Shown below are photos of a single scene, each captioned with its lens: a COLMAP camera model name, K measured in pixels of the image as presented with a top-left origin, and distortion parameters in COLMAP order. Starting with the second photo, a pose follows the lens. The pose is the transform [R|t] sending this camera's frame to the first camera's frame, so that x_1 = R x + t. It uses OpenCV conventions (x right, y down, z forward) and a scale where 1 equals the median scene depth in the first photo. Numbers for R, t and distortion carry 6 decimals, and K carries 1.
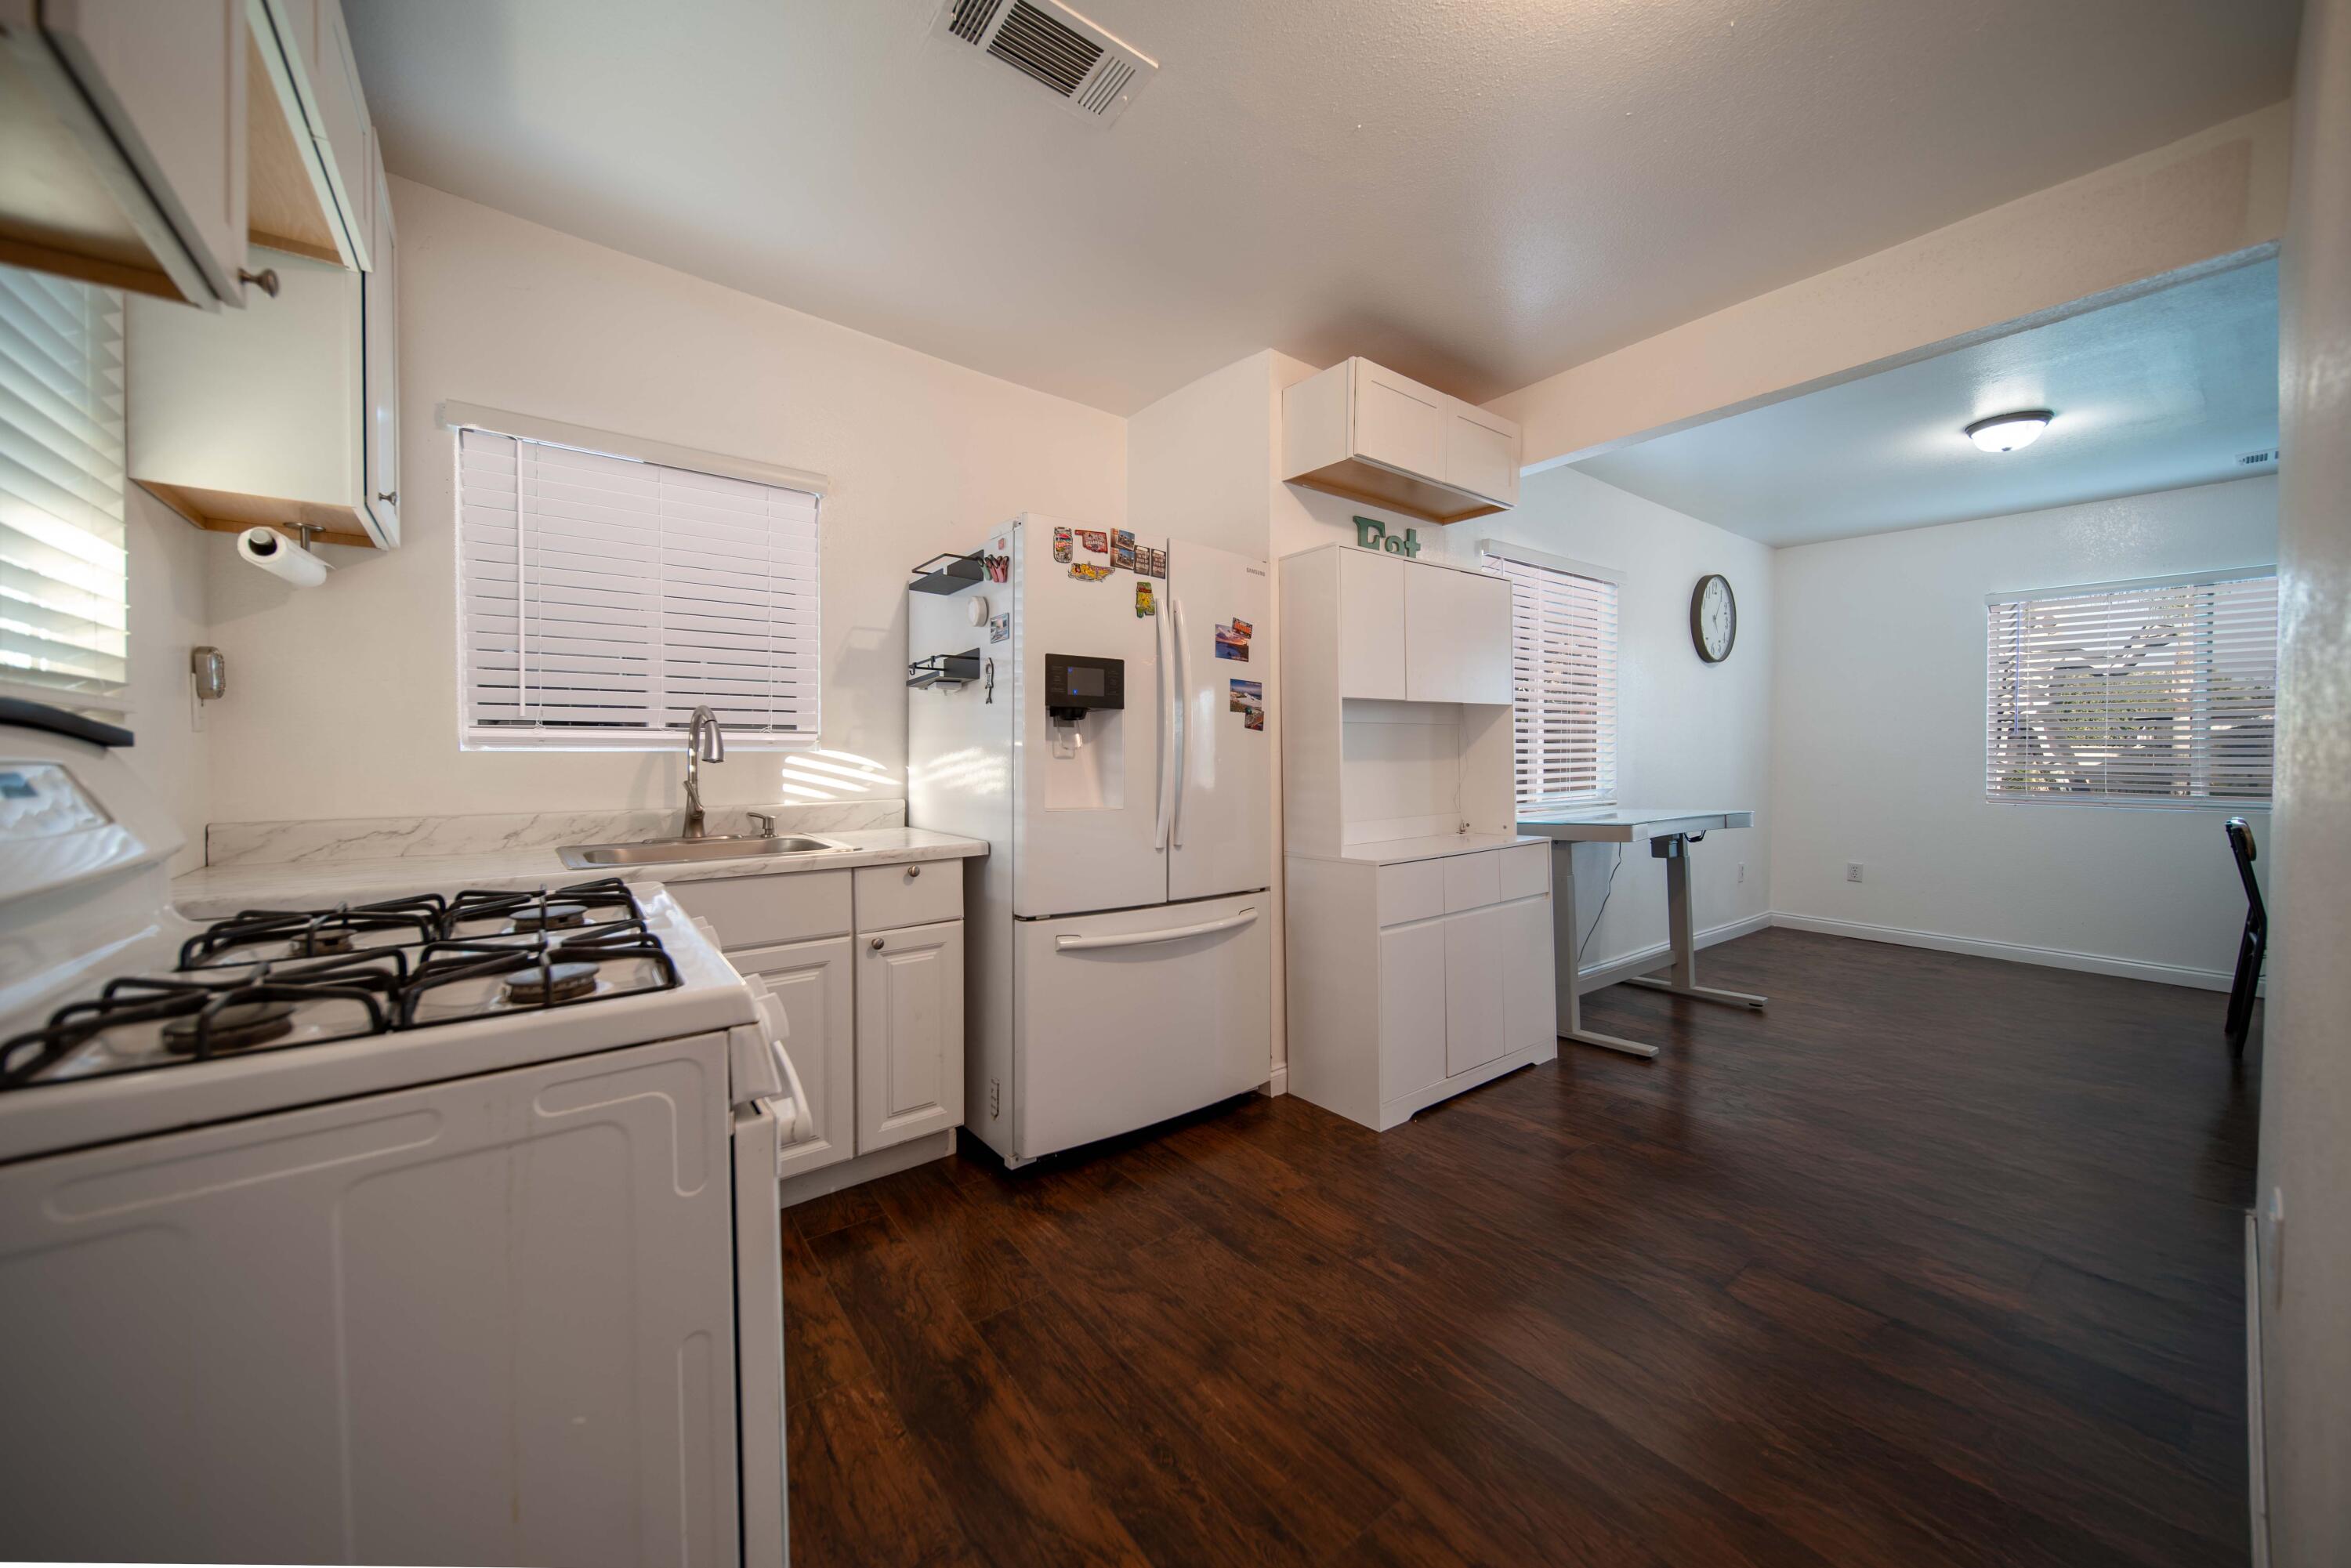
lens RADIAL K [[831.7, 0, 1172.8], [0, 831.7, 778.3], [0, 0, 1]] dist [0.001055, 0.000094]
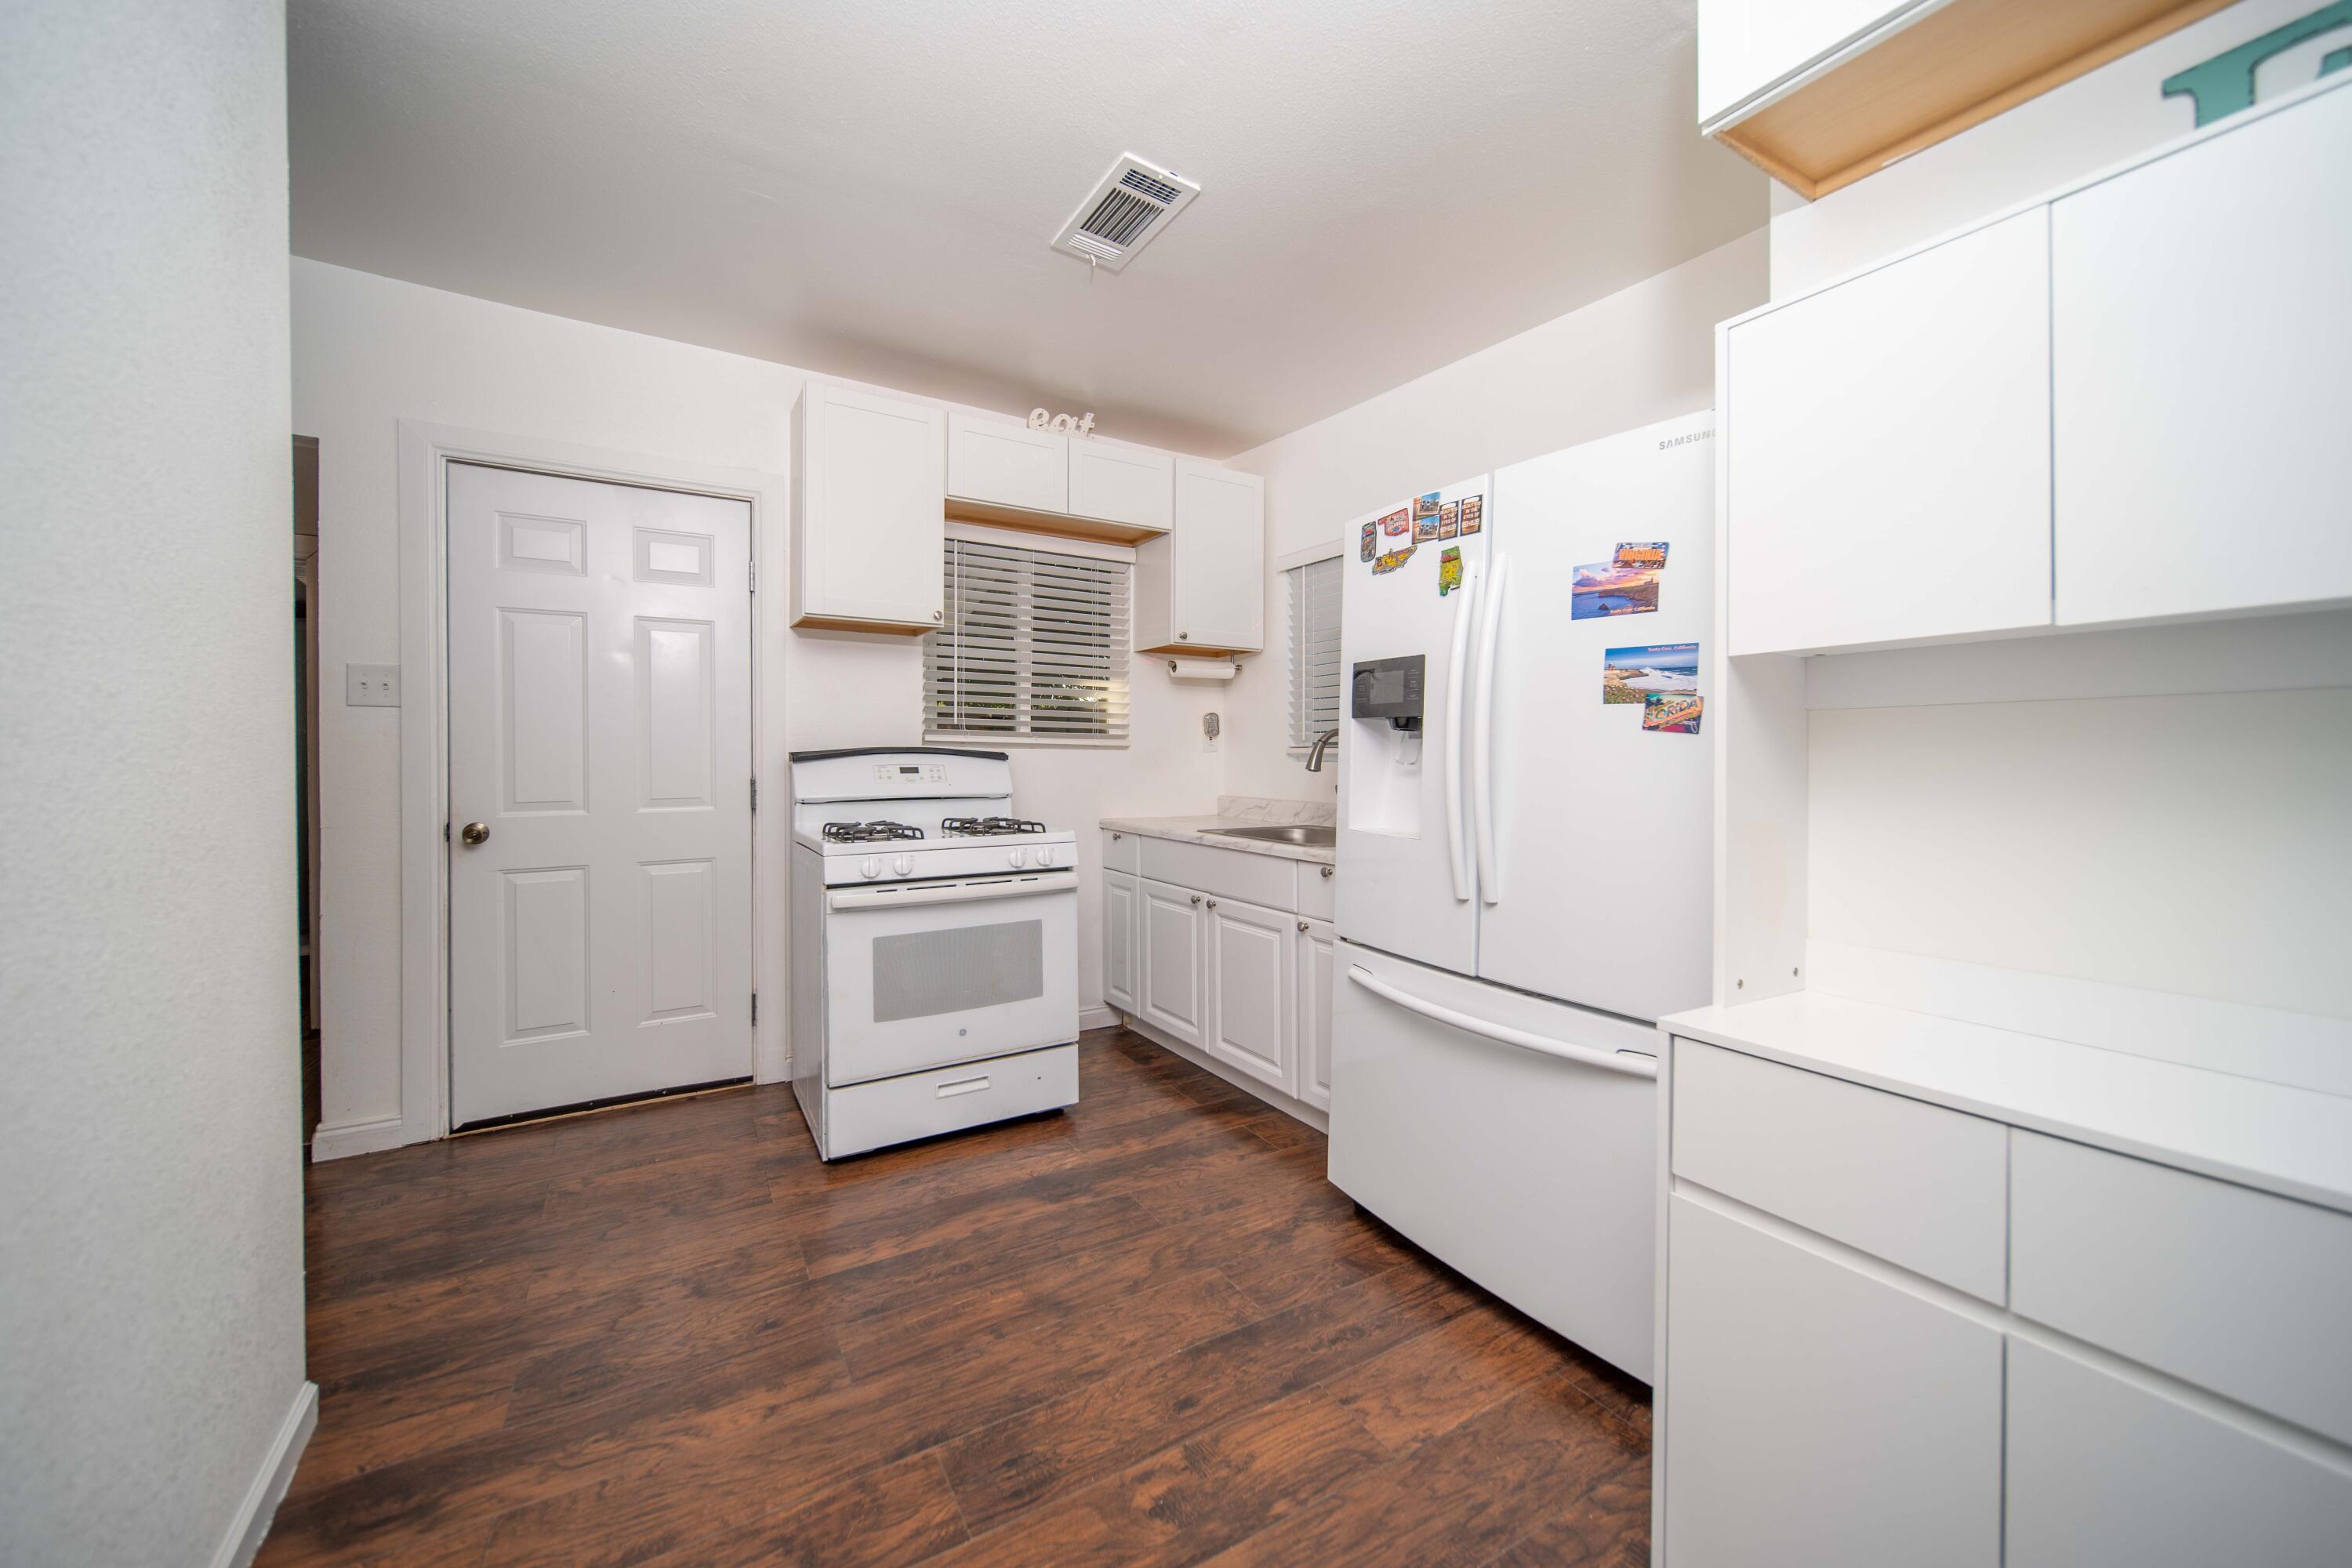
lens RADIAL K [[834.7, 0, 1160.6], [0, 834.7, 768.5], [0, 0, 1]] dist [-0.002262, -0.000091]
pose [[-0.092972, 0.014238, -0.995567, 0.810055], [-0.041103, 0.998990, 0.018125, -0.037323], [0.994820, 0.042606, -0.092293, 0.864306]]
